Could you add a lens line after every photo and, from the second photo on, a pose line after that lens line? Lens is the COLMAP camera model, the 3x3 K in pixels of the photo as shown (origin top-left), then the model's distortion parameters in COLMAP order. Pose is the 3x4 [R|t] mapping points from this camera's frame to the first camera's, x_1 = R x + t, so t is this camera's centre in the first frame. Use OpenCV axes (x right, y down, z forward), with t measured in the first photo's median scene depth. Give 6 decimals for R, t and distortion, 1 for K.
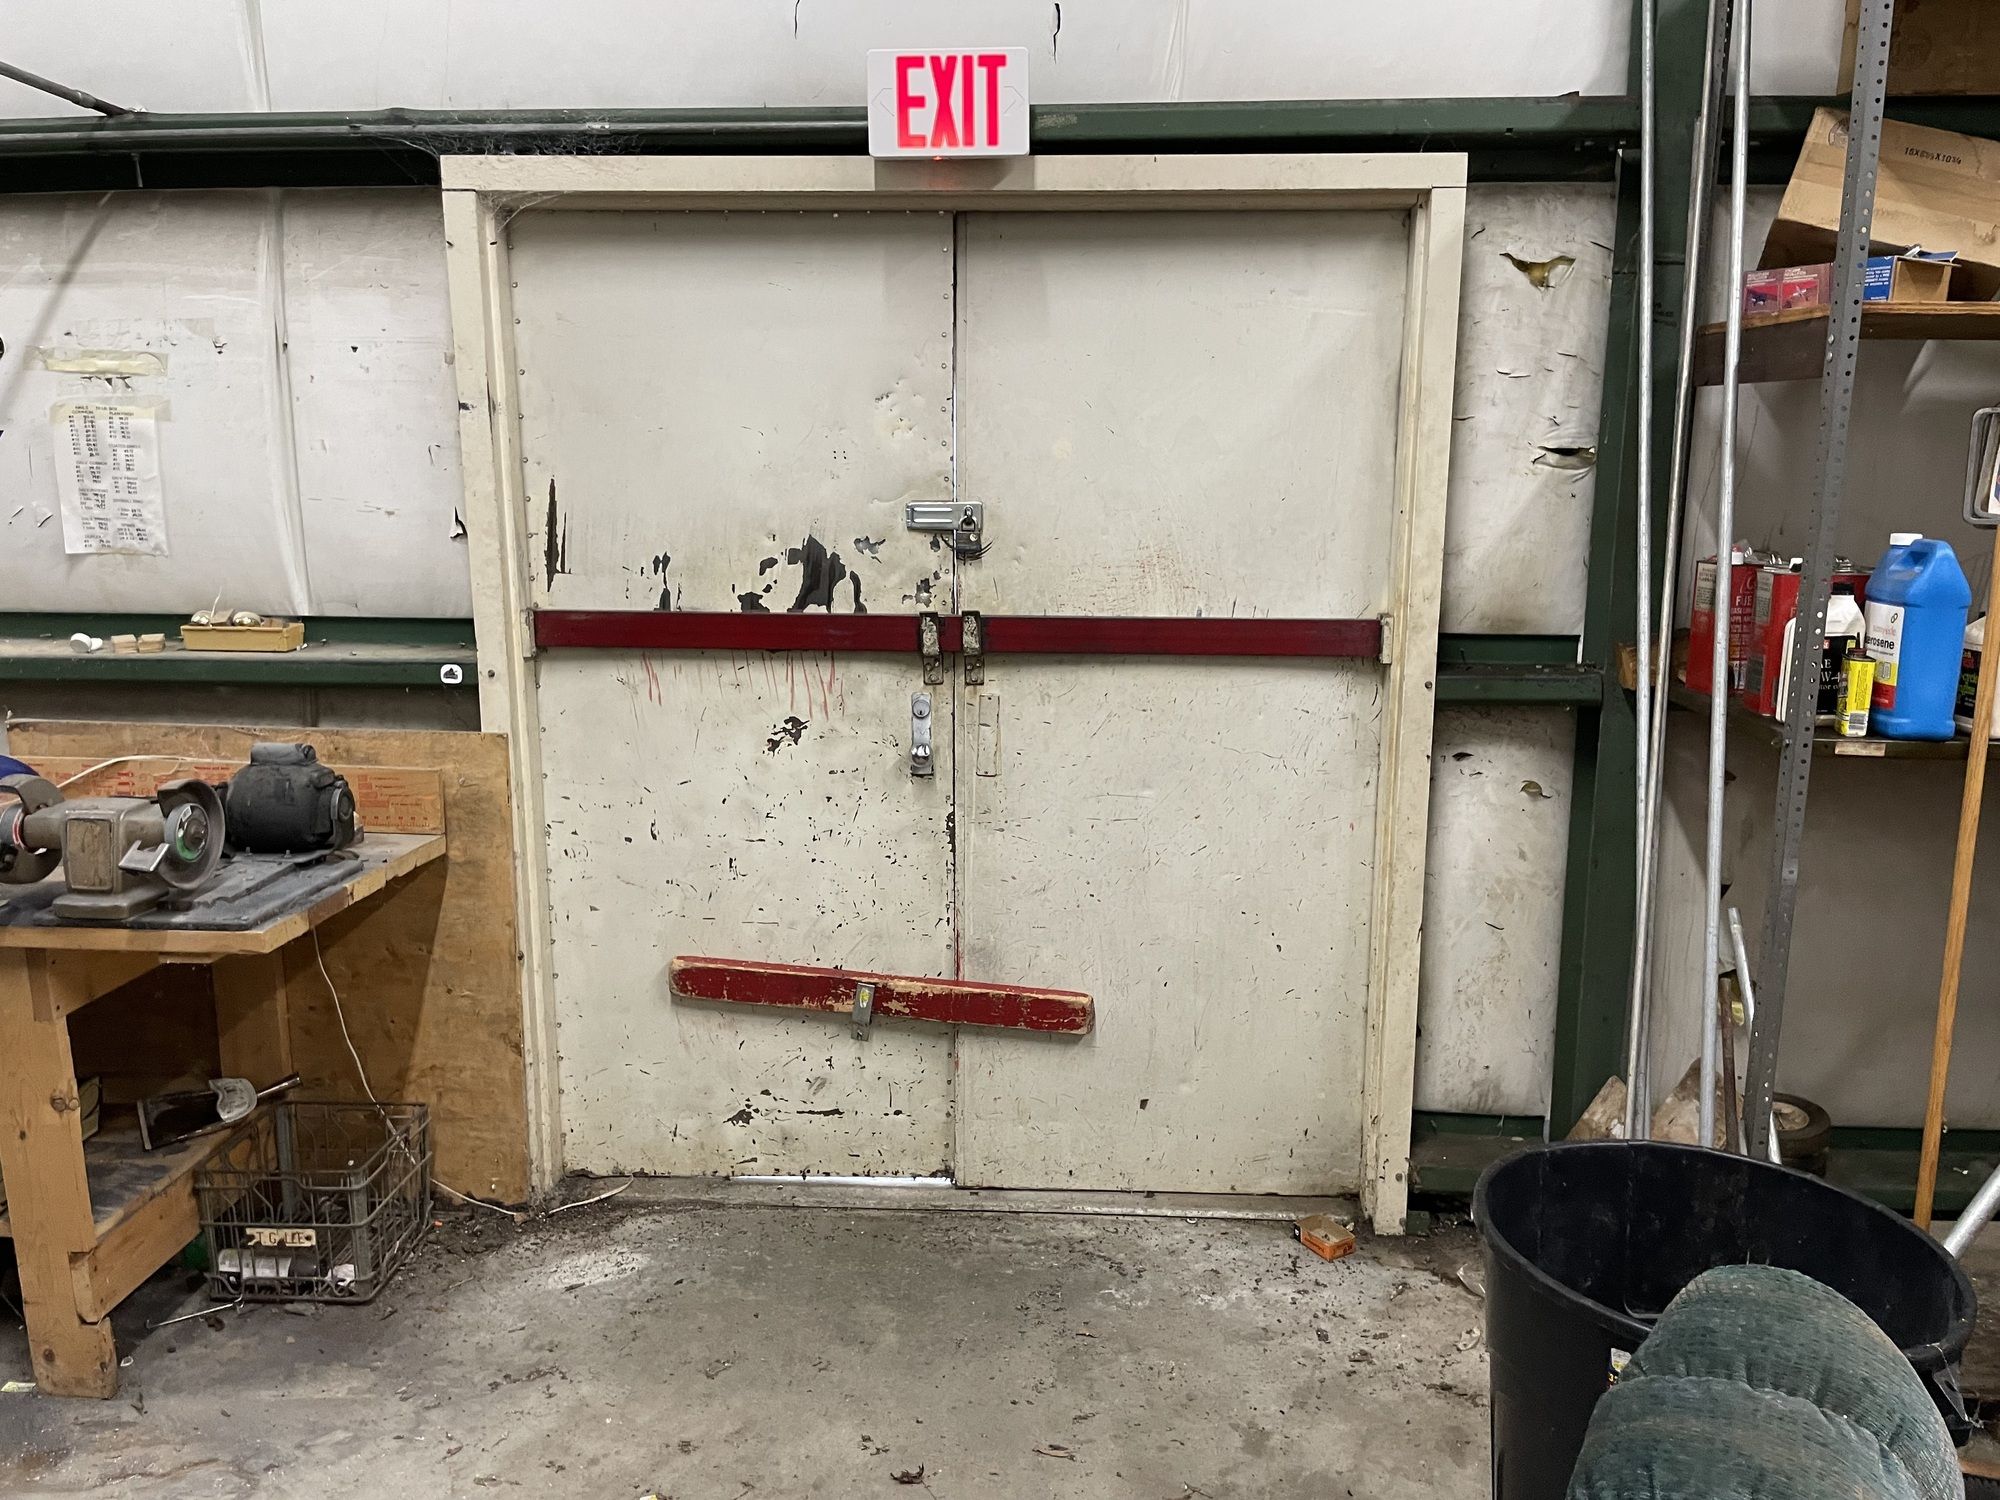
lens RADIAL K [[1557.4, 0, 1000.0], [0, 1557.4, 750.0], [0, 0, 1]] dist [0.113264, -0.172545]
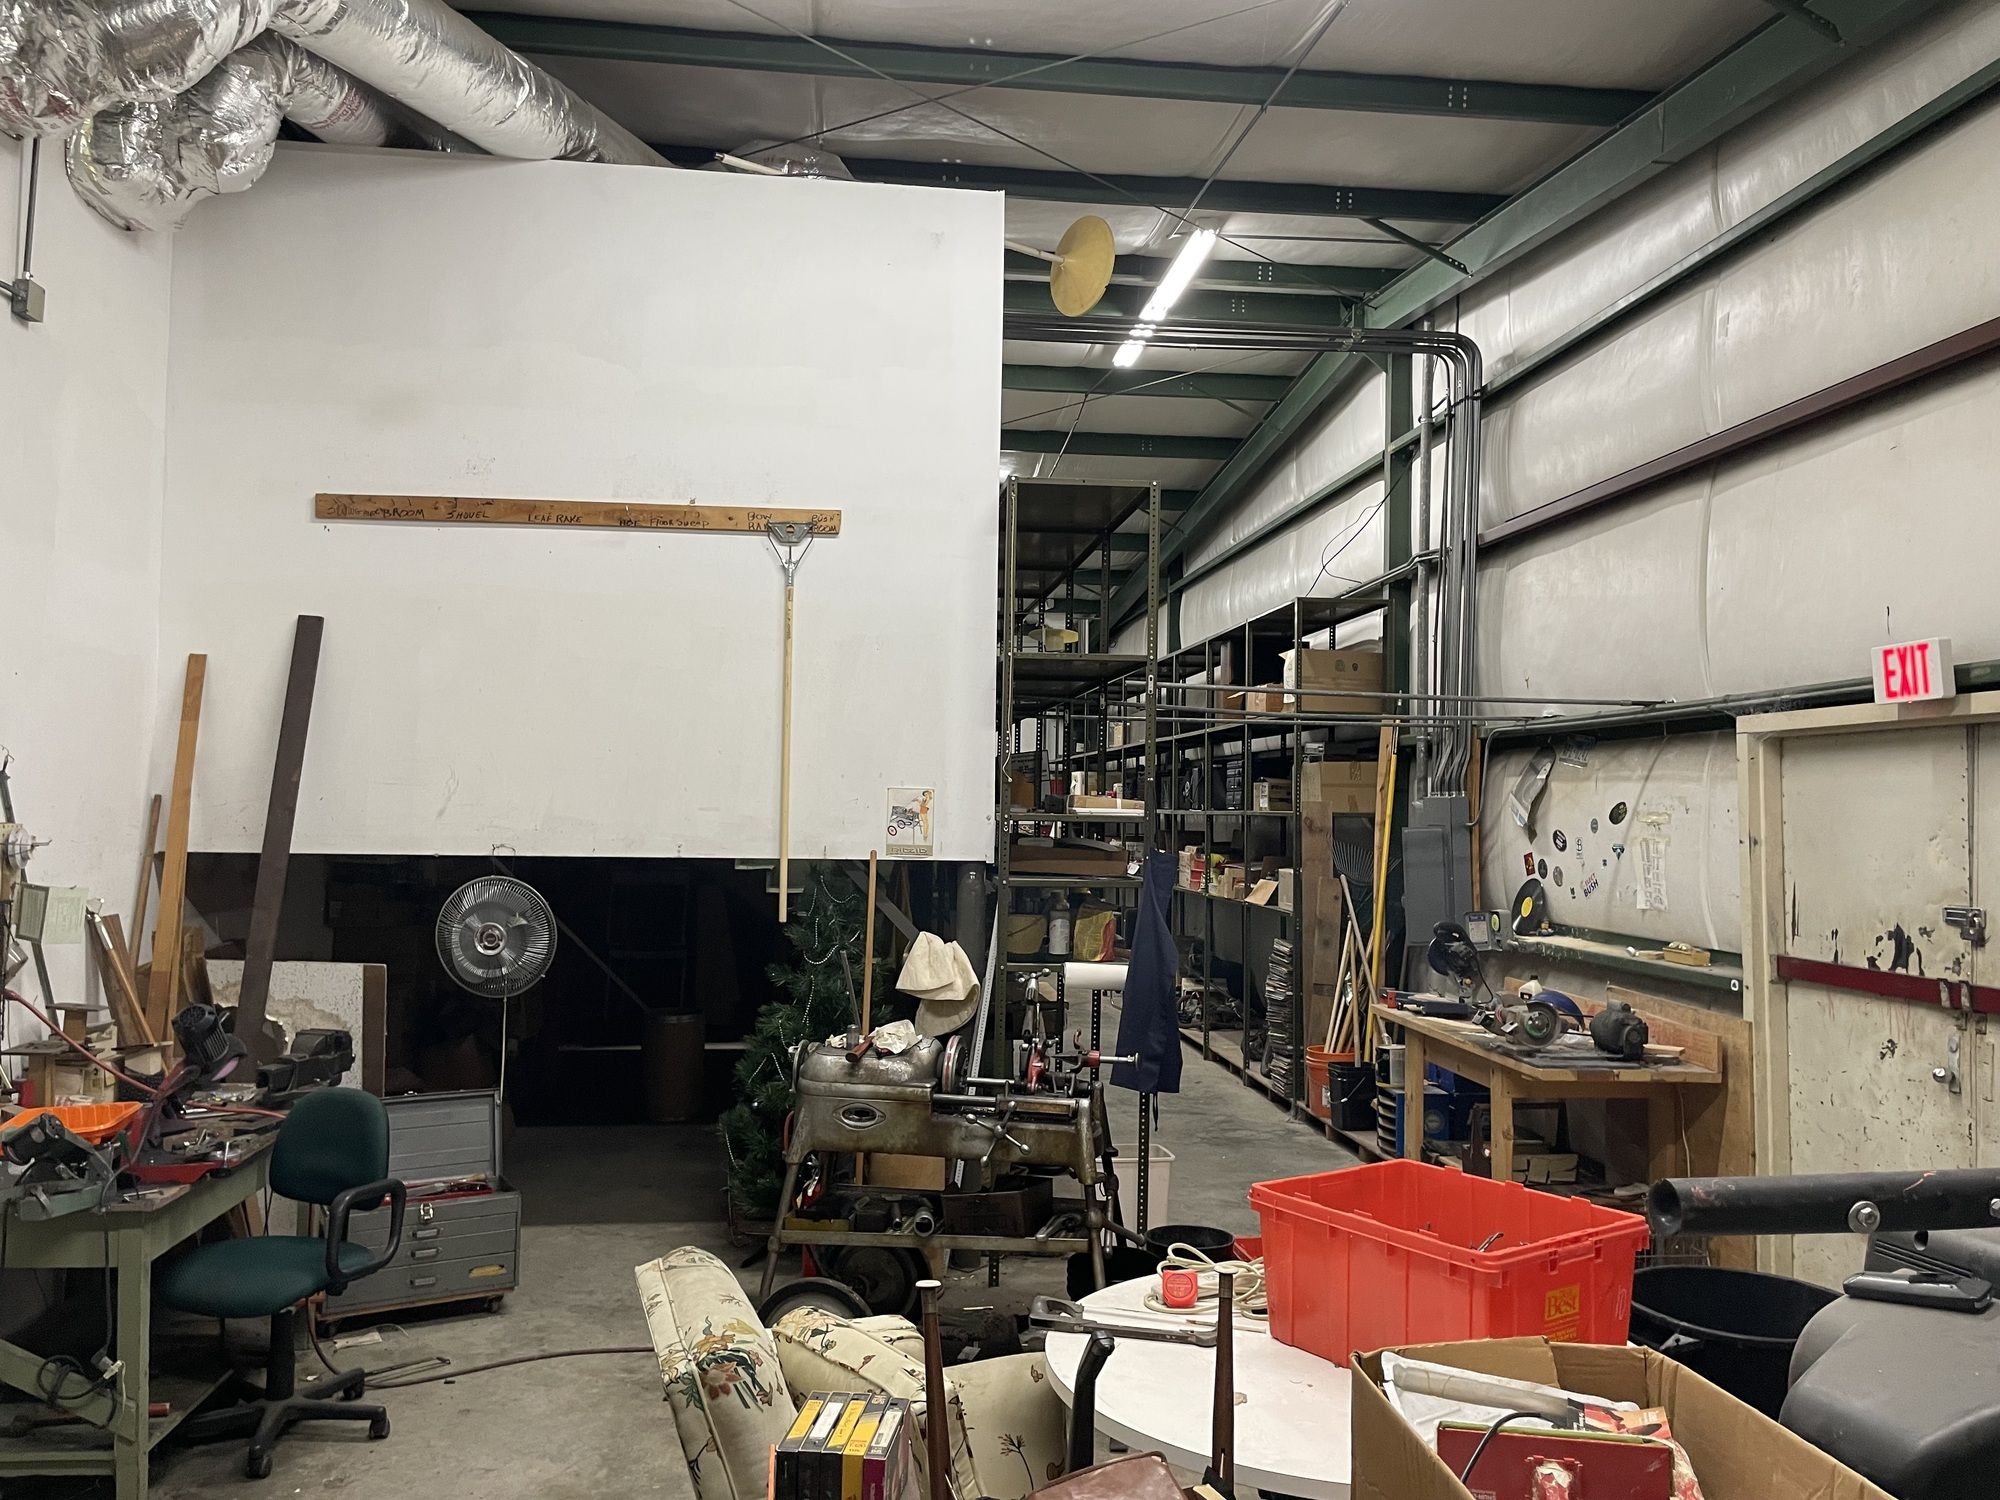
lens RADIAL K [[1557.4, 0, 1000.0], [0, 1557.4, 750.0], [0, 0, 1]] dist [0.113264, -0.172545]
pose [[0.171820, -0.038529, -0.984375, 1.301385], [-0.198650, 0.977353, -0.072928, -0.011559], [0.964892, 0.208077, 0.160275, -0.165882]]
